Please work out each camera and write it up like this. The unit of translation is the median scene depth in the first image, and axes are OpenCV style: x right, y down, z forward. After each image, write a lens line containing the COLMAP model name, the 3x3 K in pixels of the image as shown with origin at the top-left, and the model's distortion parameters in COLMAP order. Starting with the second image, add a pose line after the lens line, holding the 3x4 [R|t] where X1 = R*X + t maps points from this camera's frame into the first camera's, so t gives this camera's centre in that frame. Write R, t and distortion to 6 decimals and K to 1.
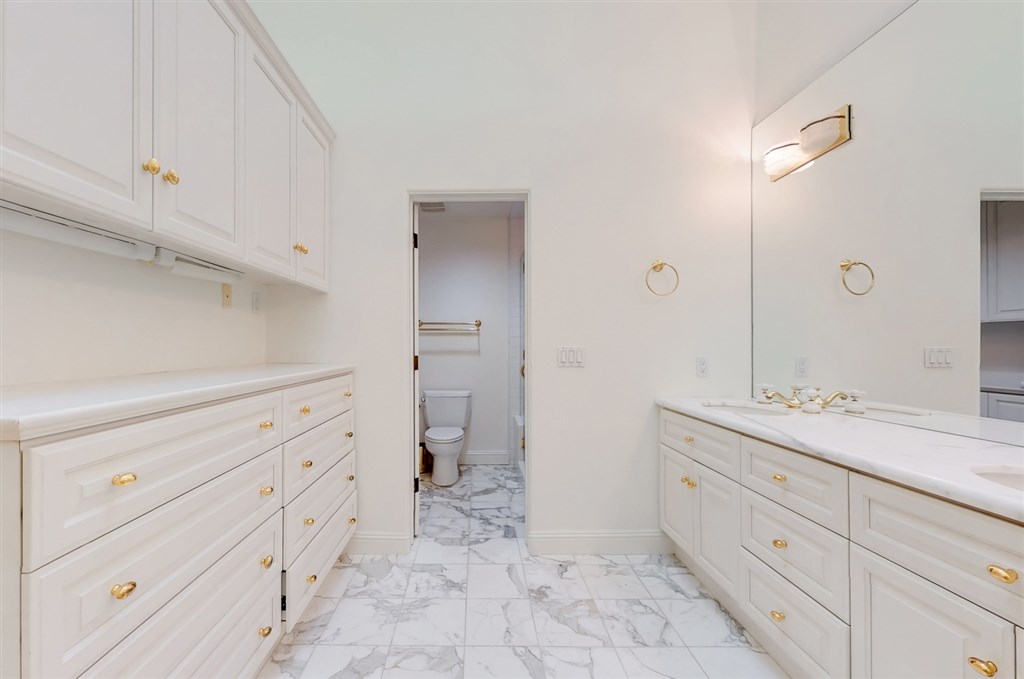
lens RADIAL K [[402.5, 0, 510.5], [0, 402.5, 341.2], [0, 0, 1]] dist [-0.001505, -0.000208]
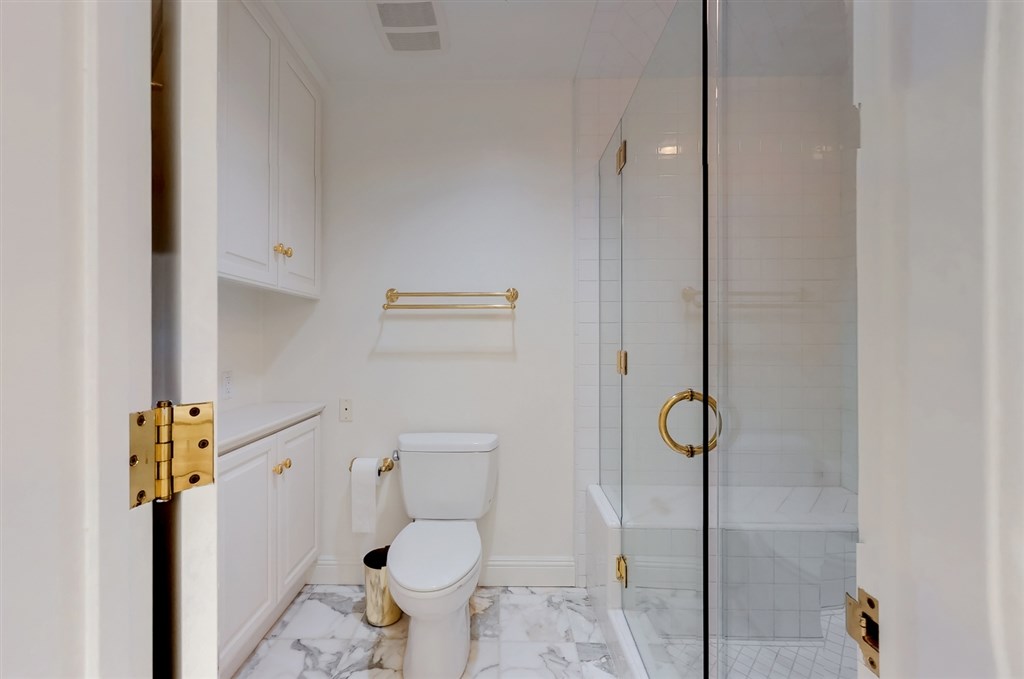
lens RADIAL K [[402.5, 0, 510.2], [0, 402.5, 337.8], [0, 0, 1]] dist [-0.001505, -0.000208]
pose [[0.997609, -0.000152, -0.069108, -0.049958], [0.000518, 0.999986, 0.005278, 0.006045], [0.069106, -0.005301, 0.997595, 0.521911]]
